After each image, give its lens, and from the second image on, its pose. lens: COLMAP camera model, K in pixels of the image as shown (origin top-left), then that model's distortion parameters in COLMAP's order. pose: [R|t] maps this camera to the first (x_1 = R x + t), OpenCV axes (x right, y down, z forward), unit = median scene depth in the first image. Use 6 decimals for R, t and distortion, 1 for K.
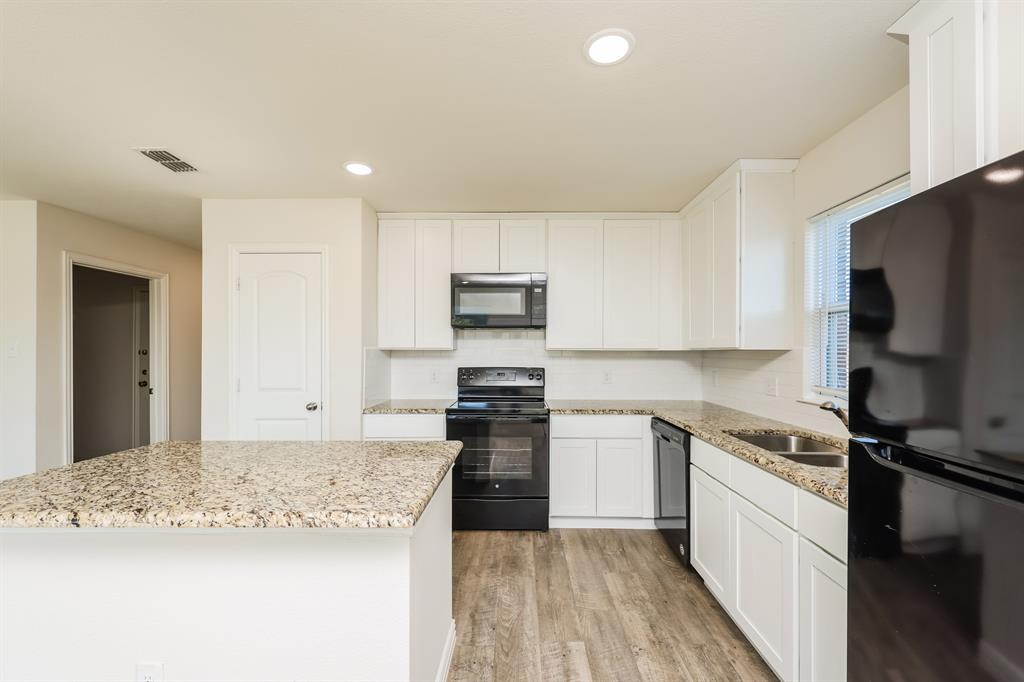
lens RADIAL K [[413.6, 0, 512.8], [0, 413.6, 348.5], [0, 0, 1]] dist [0.003253, 0.000098]
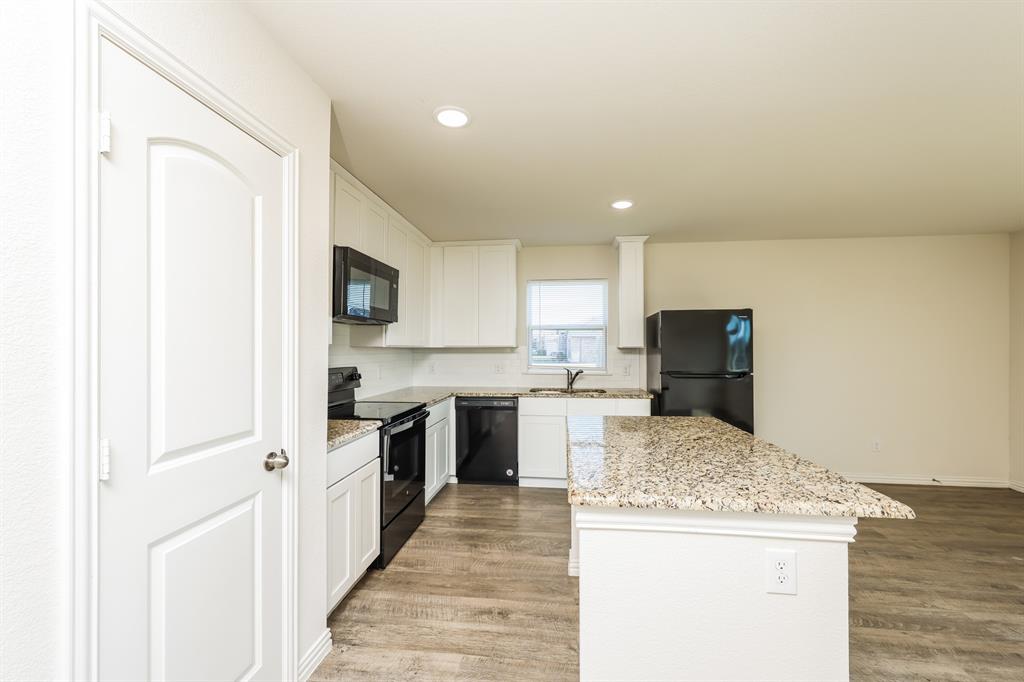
lens RADIAL K [[413.6, 0, 514.1], [0, 413.6, 343.9], [0, 0, 1]] dist [0.003253, 0.000098]
pose [[0.098906, 0.005955, 0.995079, -0.991410], [-0.003121, 0.999979, -0.005674, -0.000891], [-0.995092, -0.002545, 0.098923, 0.695286]]
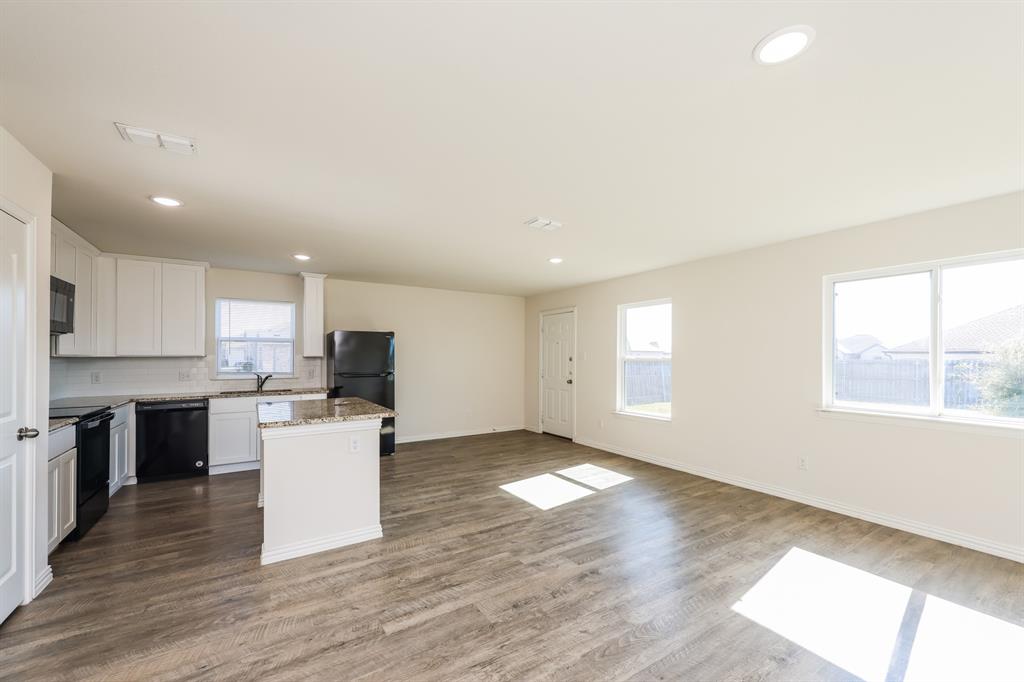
lens RADIAL K [[413.6, 0, 511.0], [0, 413.6, 354.8], [0, 0, 1]] dist [0.003253, 0.000098]
pose [[-0.546297, 0.001540, 0.837590, -1.698583], [-0.002933, 0.999989, -0.003751, -0.001272], [-0.837587, -0.004506, -0.546286, 0.714905]]
